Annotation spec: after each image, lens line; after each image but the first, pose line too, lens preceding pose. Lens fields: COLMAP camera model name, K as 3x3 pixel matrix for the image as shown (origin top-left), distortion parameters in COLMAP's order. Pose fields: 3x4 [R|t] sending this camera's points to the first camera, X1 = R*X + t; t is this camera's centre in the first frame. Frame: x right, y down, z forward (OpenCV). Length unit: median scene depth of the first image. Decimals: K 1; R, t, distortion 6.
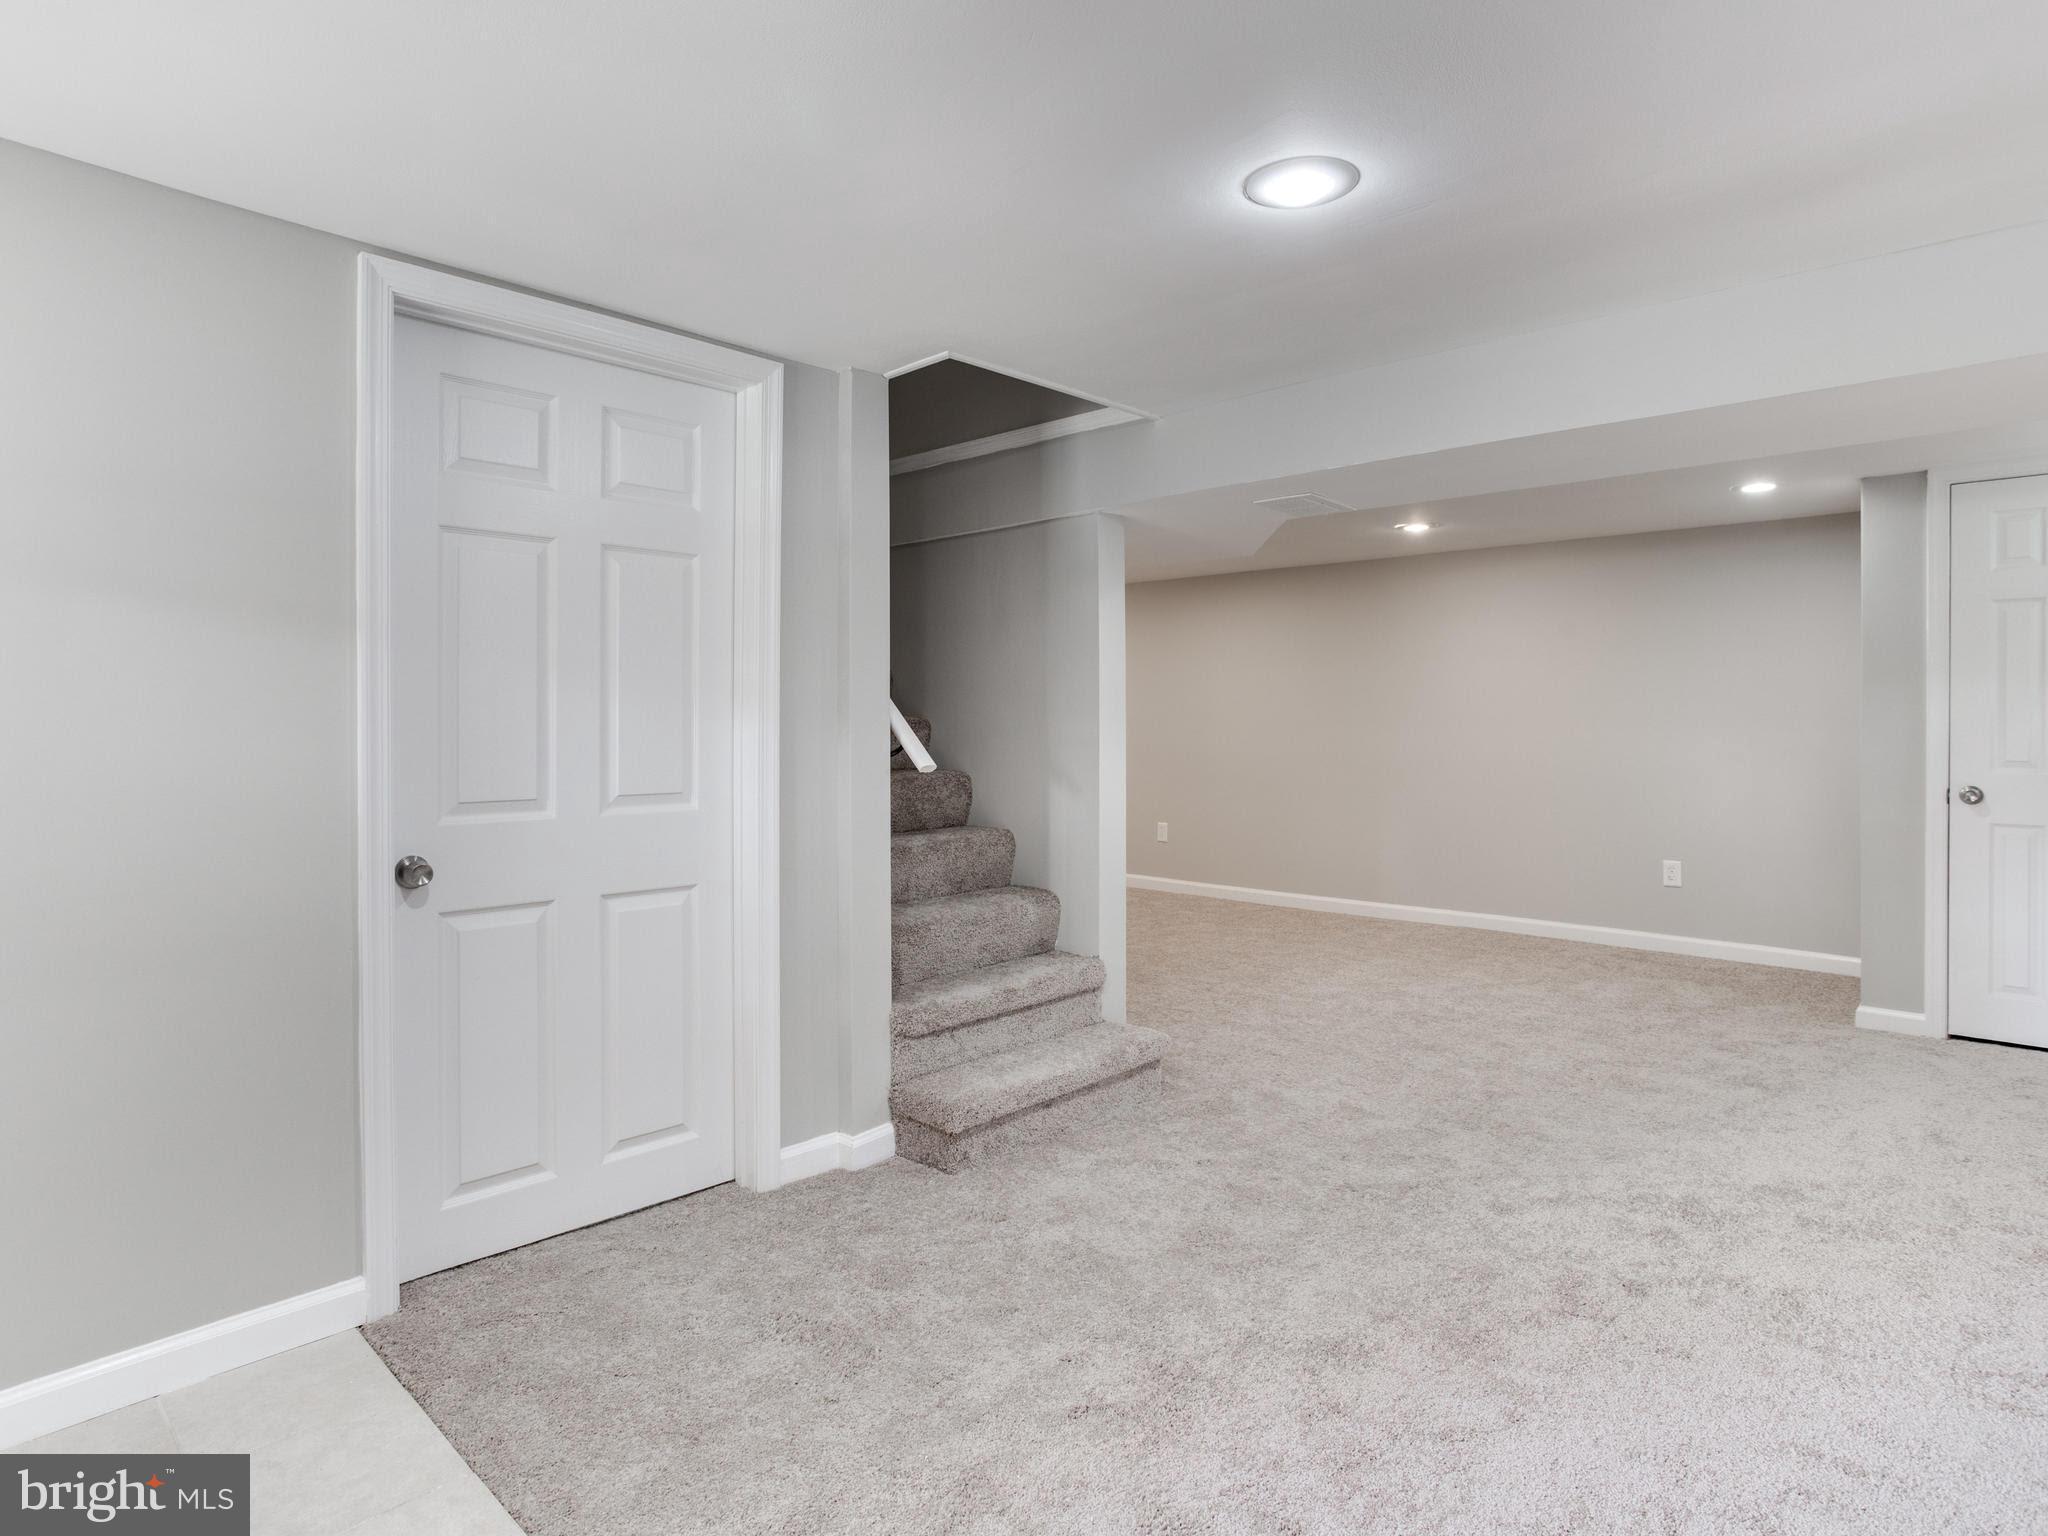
lens RADIAL K [[1131.7, 0, 1008.3], [0, 1131.7, 753.2], [0, 0, 1]] dist [-0.052095, 0.034073]
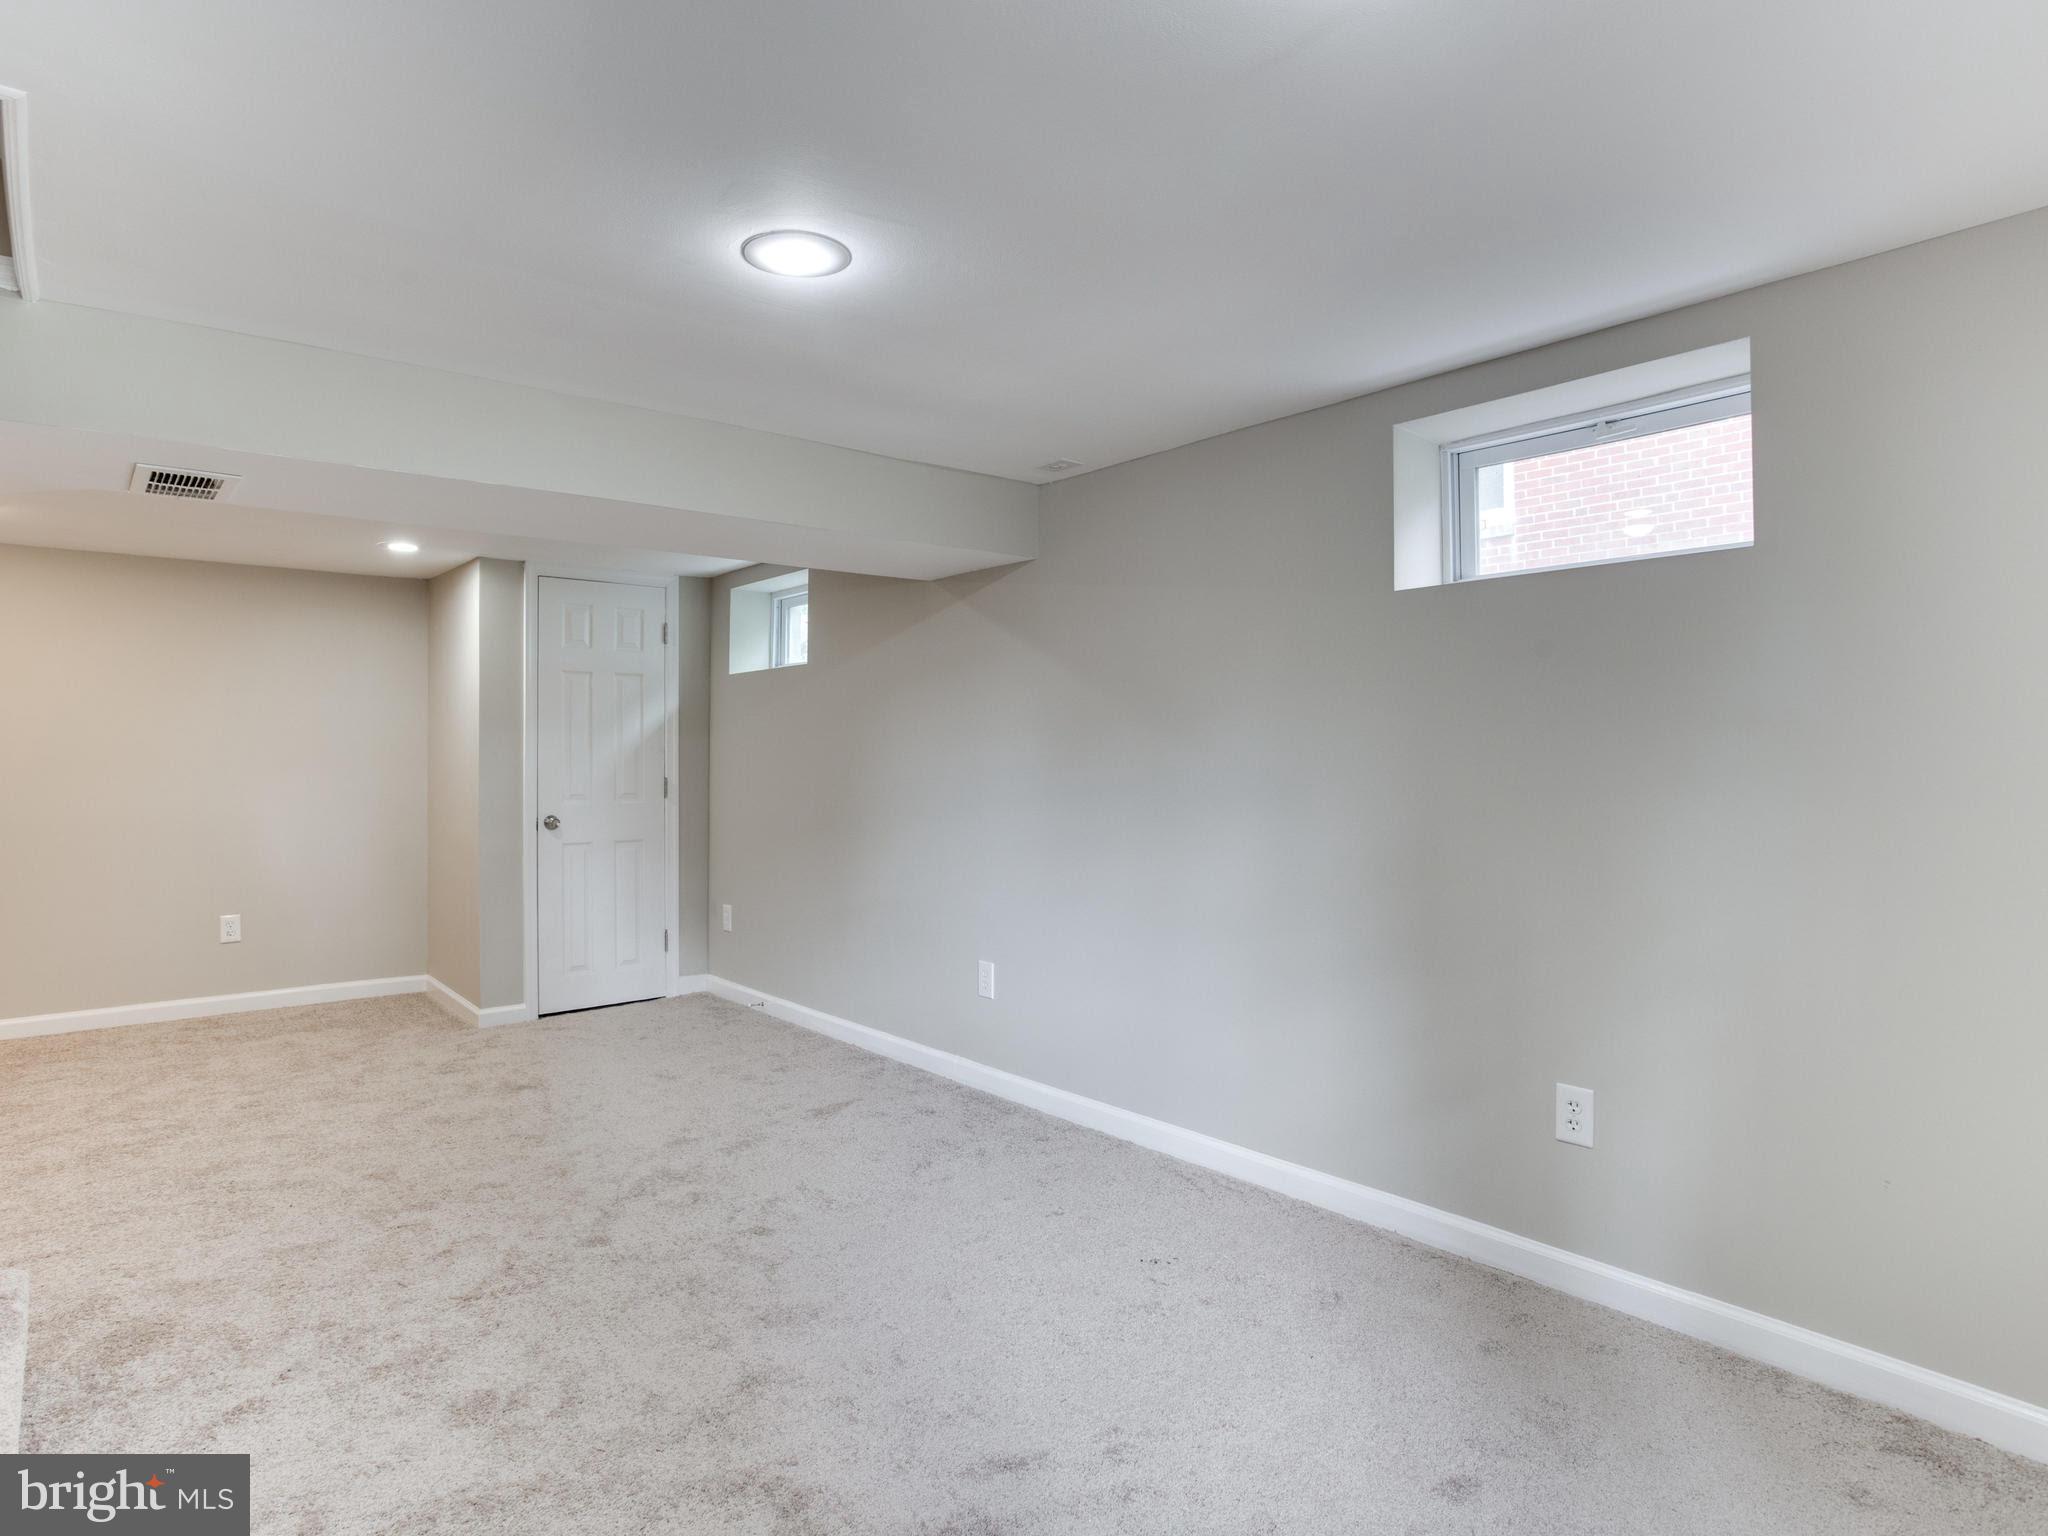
lens RADIAL K [[1131.7, 0, 1008.3], [0, 1131.7, 753.2], [0, 0, 1]] dist [-0.052095, 0.034073]
pose [[0.131699, 0.005381, 0.991275, -0.466897], [0.034377, 0.999359, -0.009992, -0.014500], [-0.990693, 0.035393, 0.131430, 0.418913]]
